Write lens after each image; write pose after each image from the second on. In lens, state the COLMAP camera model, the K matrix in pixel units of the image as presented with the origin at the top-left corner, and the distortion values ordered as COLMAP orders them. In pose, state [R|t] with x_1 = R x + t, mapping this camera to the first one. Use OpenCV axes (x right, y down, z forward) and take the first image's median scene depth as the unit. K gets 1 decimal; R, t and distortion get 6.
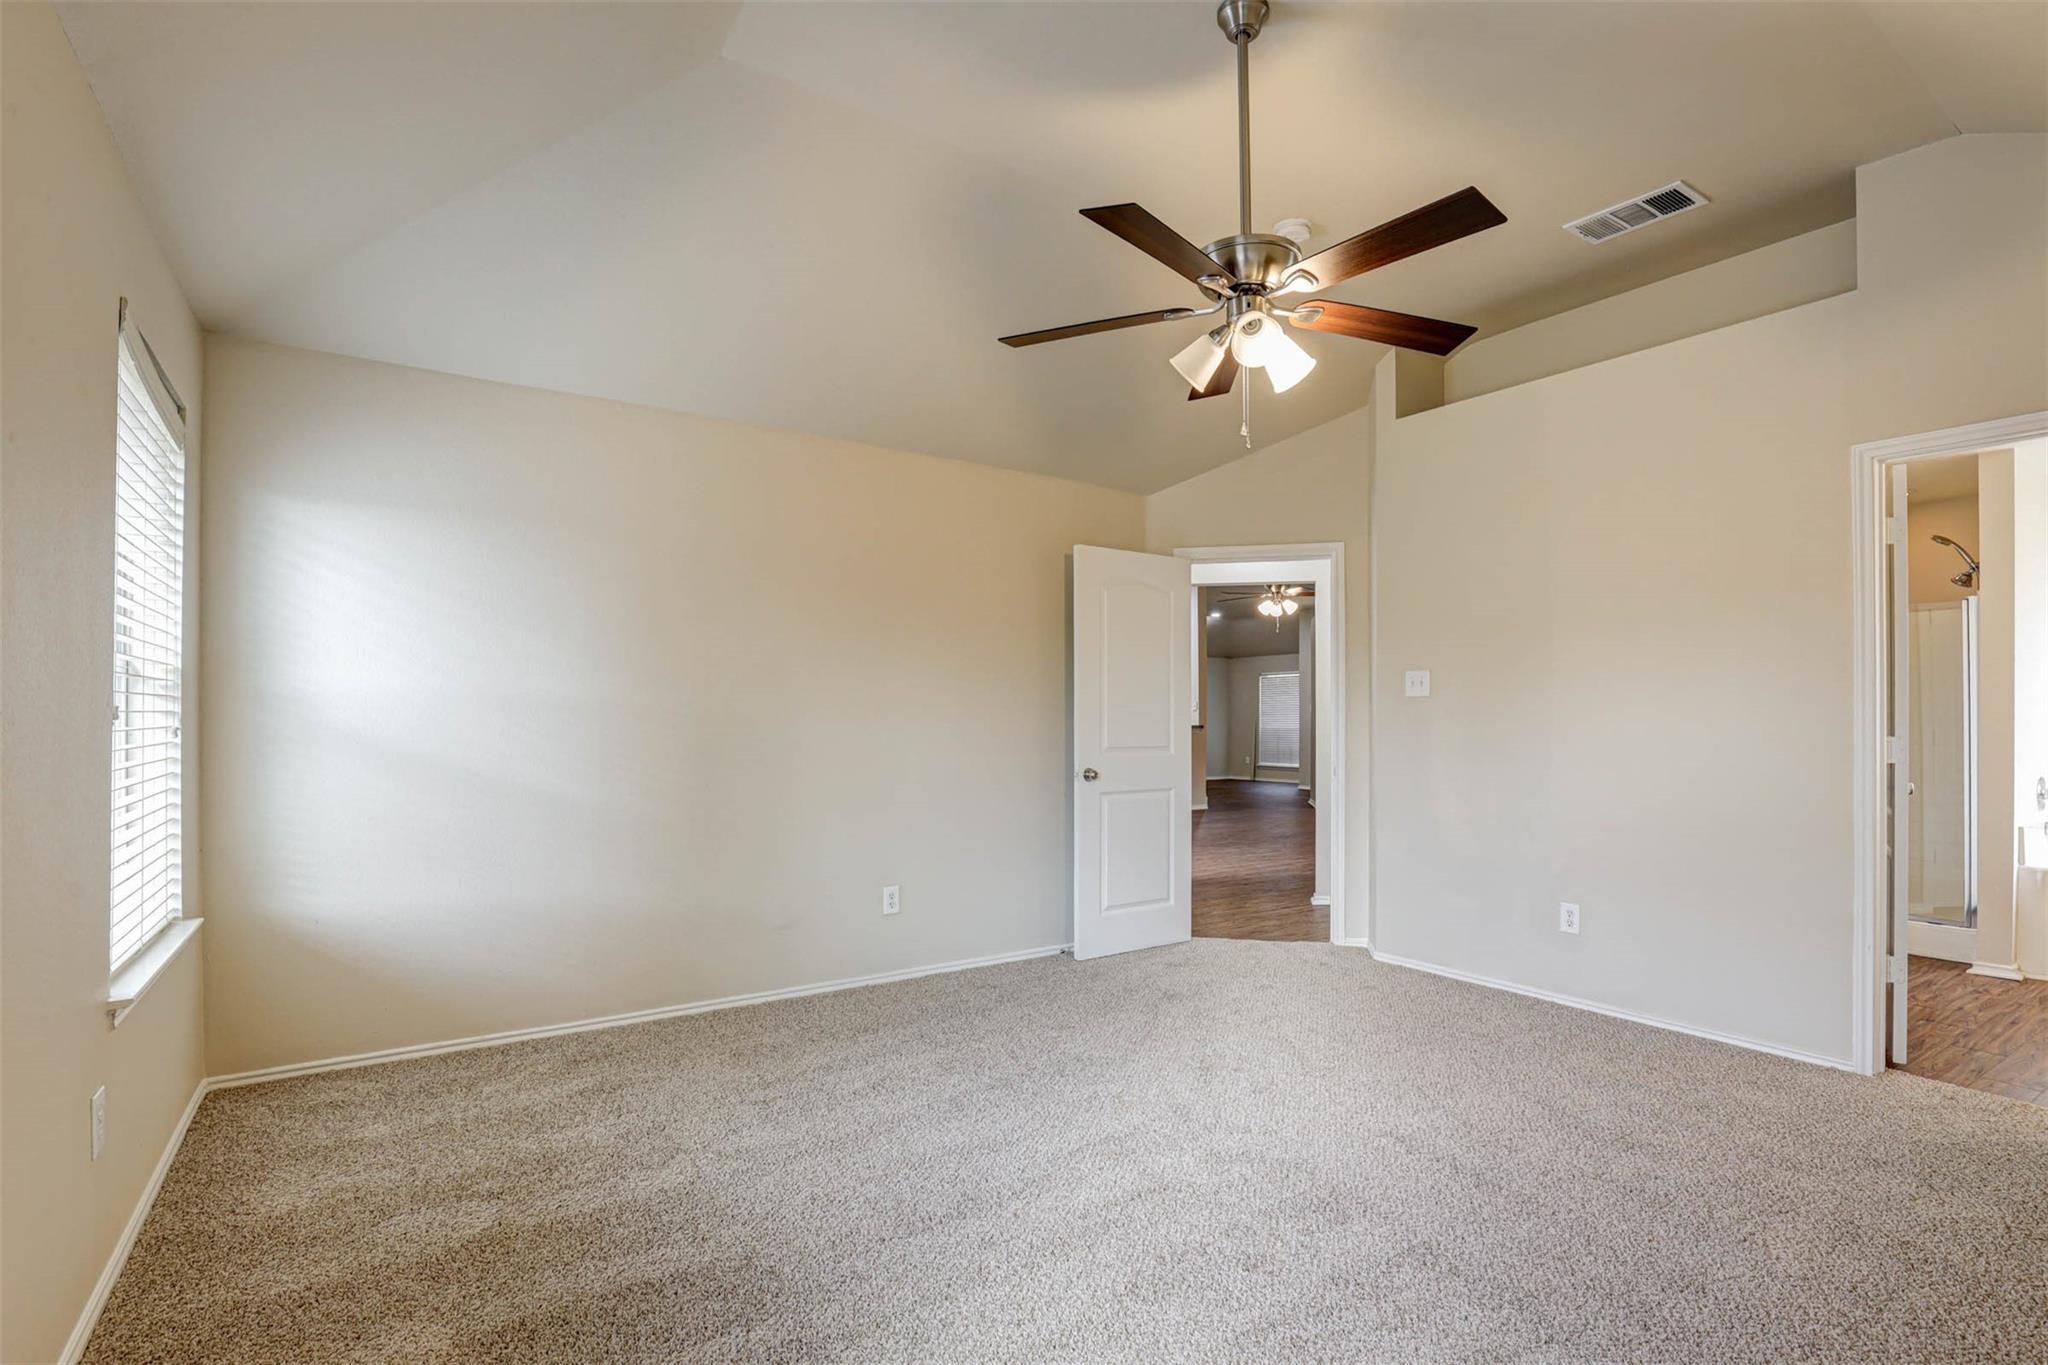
lens RADIAL K [[951.7, 0, 1024.1], [0, 951.7, 703.1], [0, 0, 1]] dist [-0.034116, -0.000365]
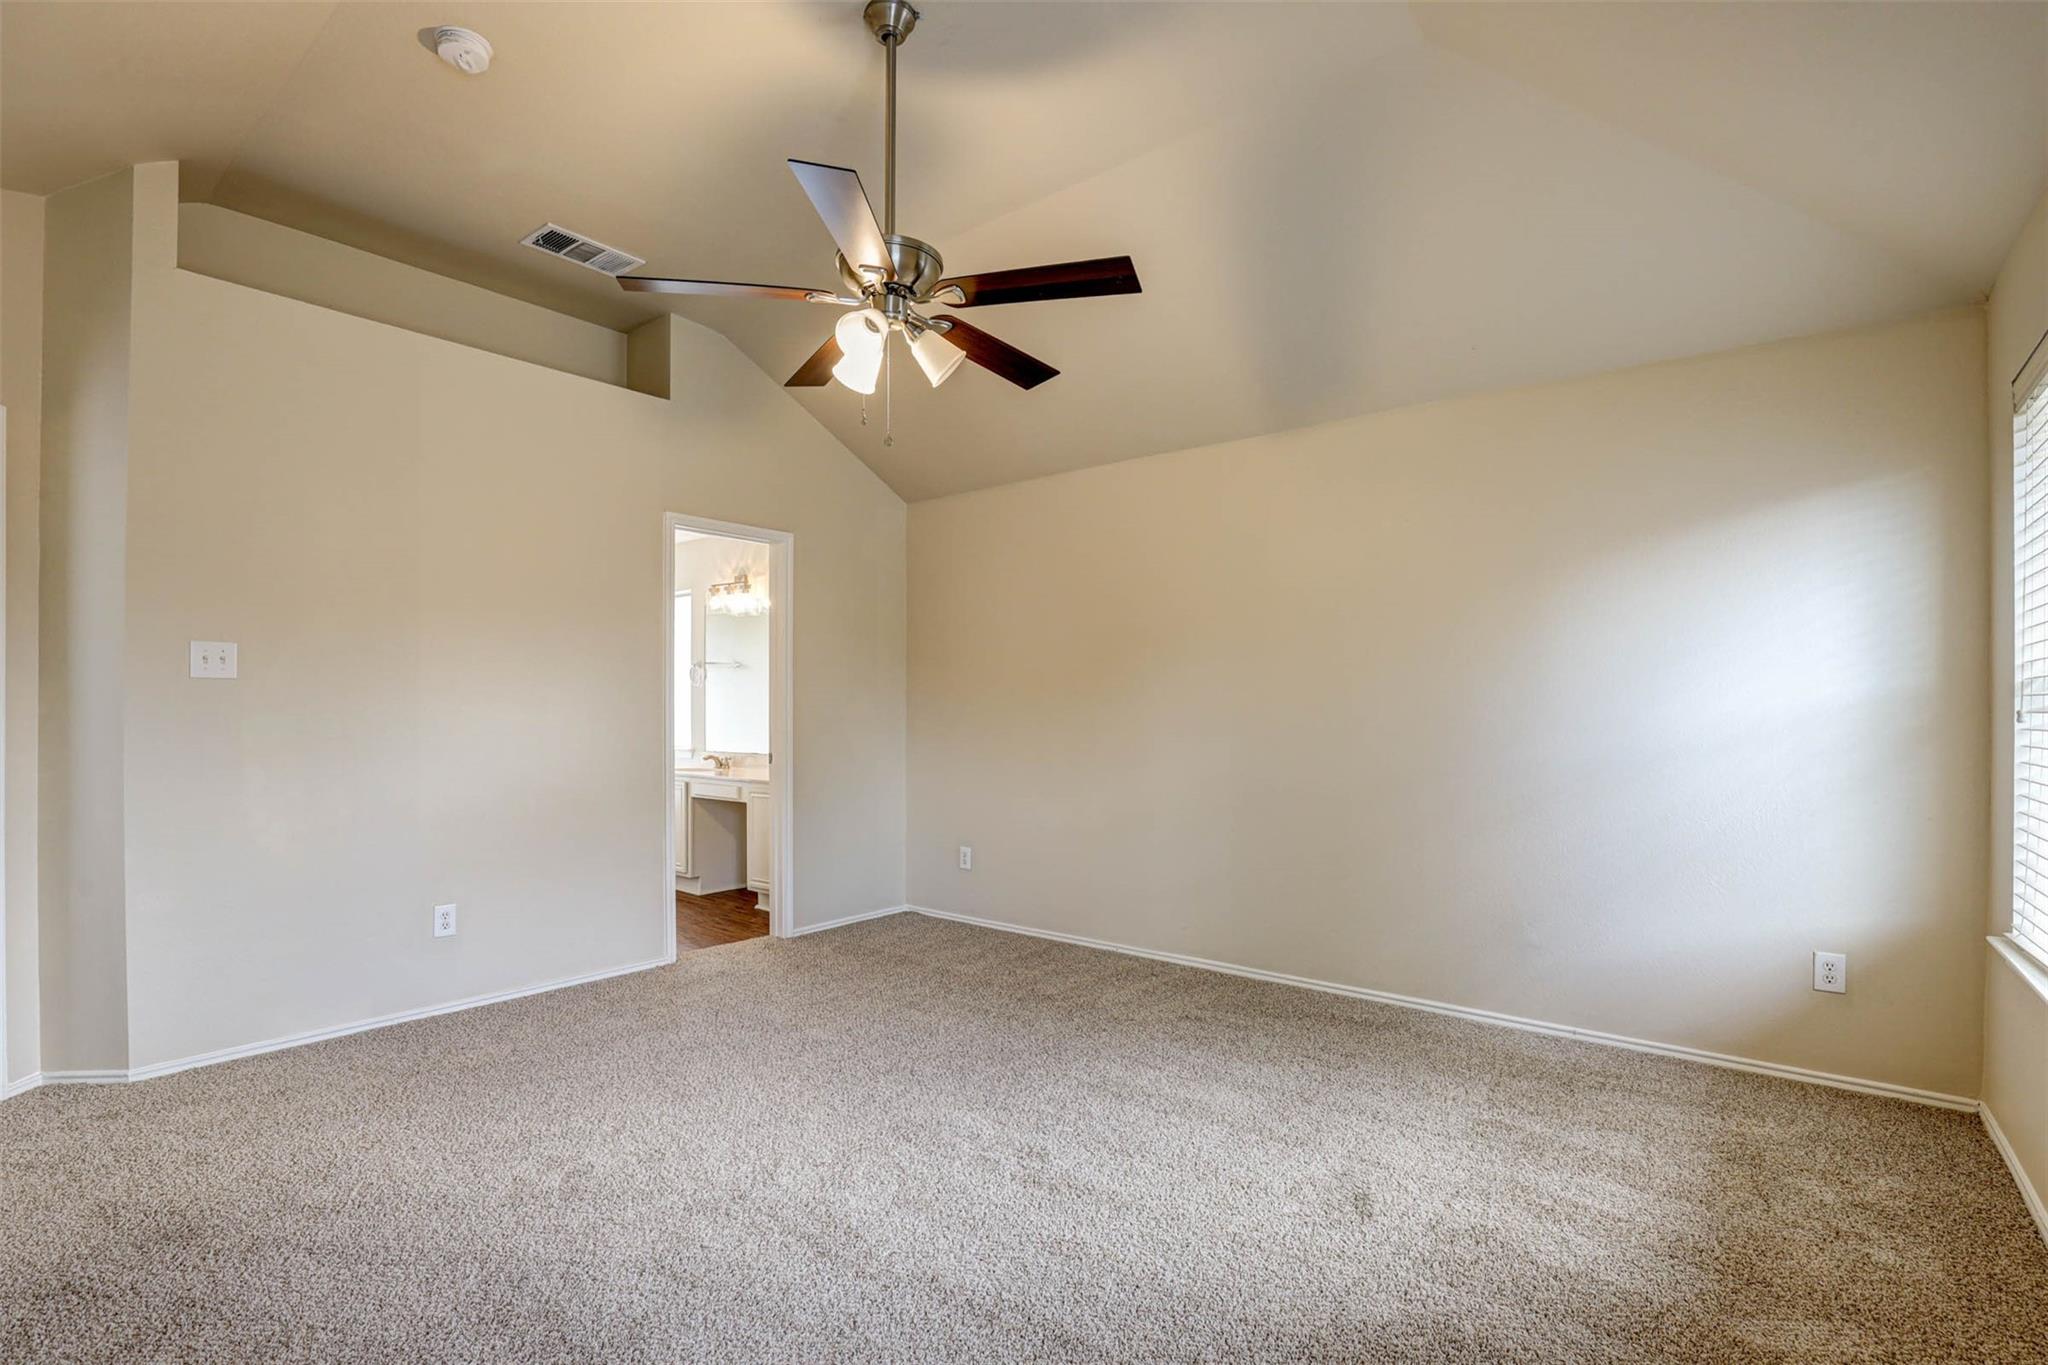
lens RADIAL K [[951.7, 0, 1019.8], [0, 951.7, 695.2], [0, 0, 1]] dist [-0.034116, -0.000365]
pose [[-0.293794, 0.011378, 0.955801, -0.433251], [-0.011692, 0.999812, -0.015496, 0.009613], [-0.955797, -0.015728, -0.293606, 0.644444]]
